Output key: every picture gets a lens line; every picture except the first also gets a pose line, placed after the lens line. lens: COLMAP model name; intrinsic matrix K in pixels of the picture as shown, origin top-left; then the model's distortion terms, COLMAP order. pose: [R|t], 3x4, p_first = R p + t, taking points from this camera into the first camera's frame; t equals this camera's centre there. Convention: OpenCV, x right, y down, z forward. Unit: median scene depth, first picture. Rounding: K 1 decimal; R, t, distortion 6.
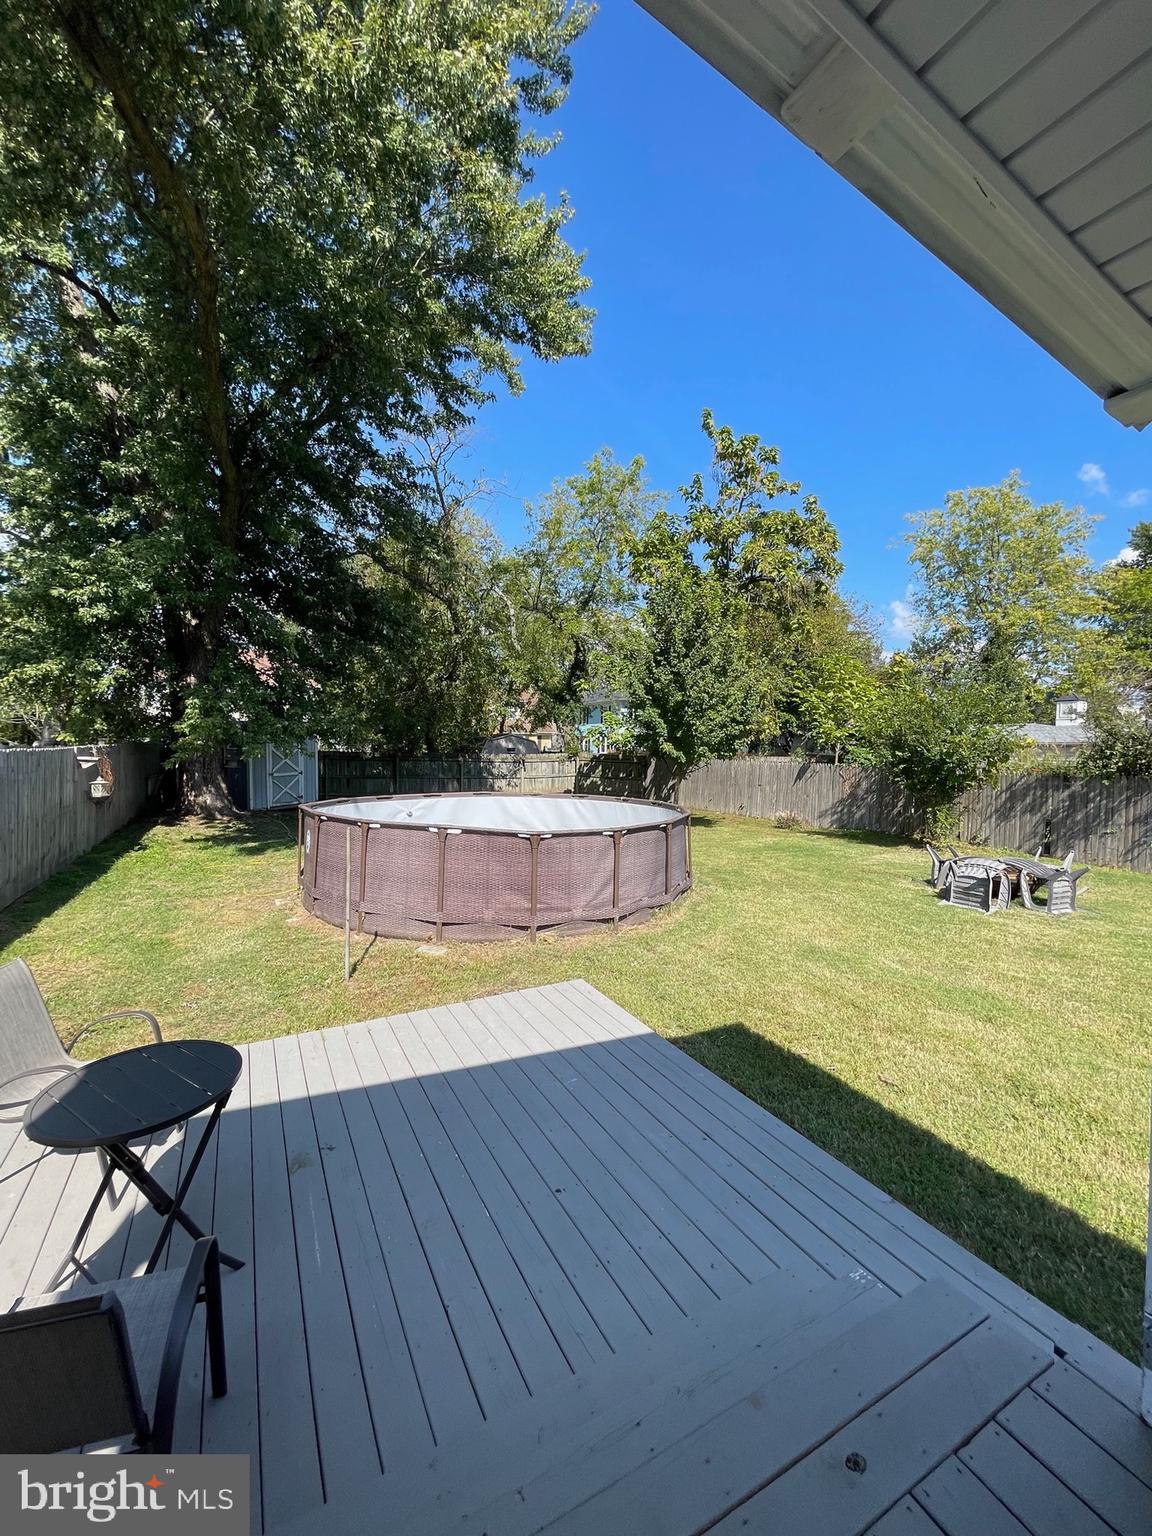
lens RADIAL K [[613.2, 0, 571.2], [0, 613.2, 772.6], [0, 0, 1]] dist [-0.000883, 0.000254]
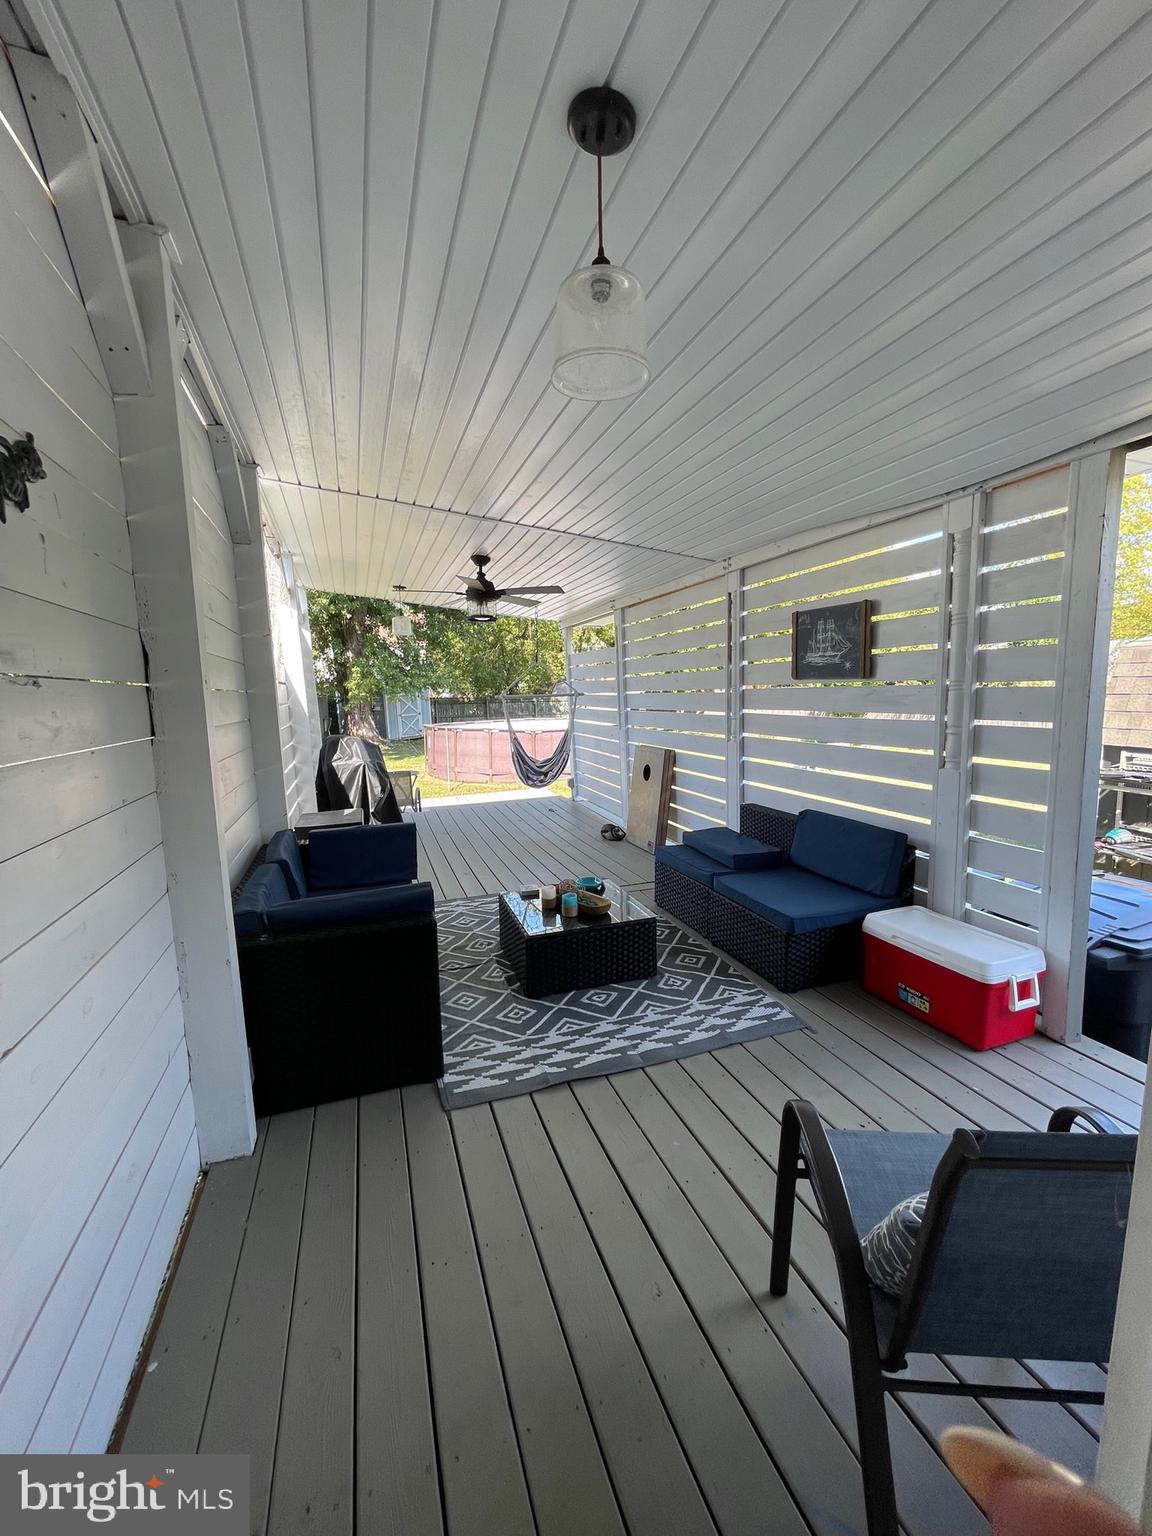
lens RADIAL K [[613.2, 0, 575.7], [0, 613.2, 765.7], [0, 0, 1]] dist [-0.000883, 0.000254]
pose [[0.986898, -0.023948, -0.159560, 0.178195], [0.037322, 0.995986, 0.081356, 0.023726], [0.156971, -0.086245, 0.983830, -0.446332]]
